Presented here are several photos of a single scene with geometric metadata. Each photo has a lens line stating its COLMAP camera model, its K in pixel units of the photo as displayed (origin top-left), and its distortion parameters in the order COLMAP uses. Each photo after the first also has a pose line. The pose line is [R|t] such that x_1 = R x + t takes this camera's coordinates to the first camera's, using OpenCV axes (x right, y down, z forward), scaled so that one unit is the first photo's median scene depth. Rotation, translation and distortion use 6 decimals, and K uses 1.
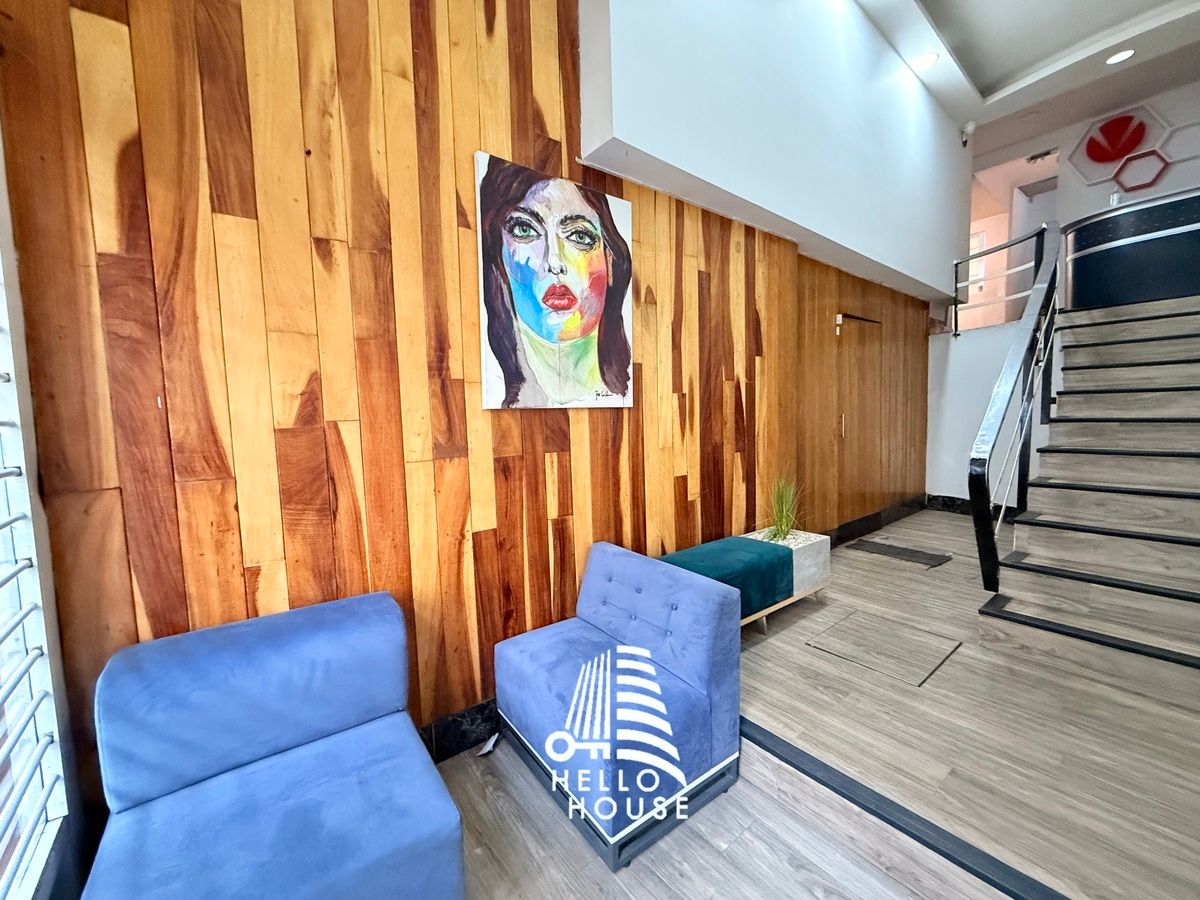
lens RADIAL K [[474.9, 0, 598.6], [0, 474.9, 448.7], [0, 0, 1]] dist [0.000089, 0.000144]
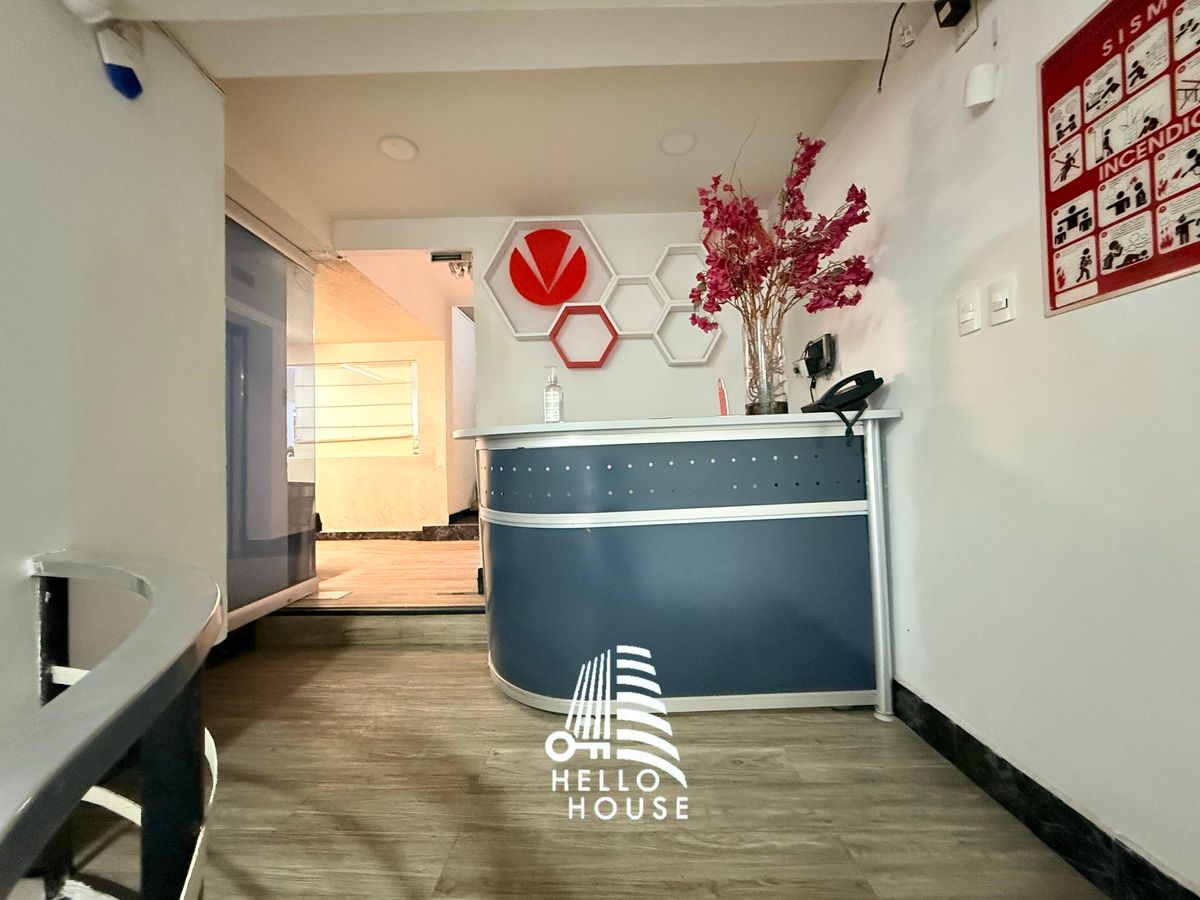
lens RADIAL K [[474.9, 0, 598.5], [0, 474.9, 451.0], [0, 0, 1]] dist [0.000089, 0.000144]
pose [[0.630560, 0.023790, 0.775776, 0.726516], [0.070371, 0.993661, -0.087670, -0.402780], [-0.772944, 0.109873, 0.624888, 0.657366]]
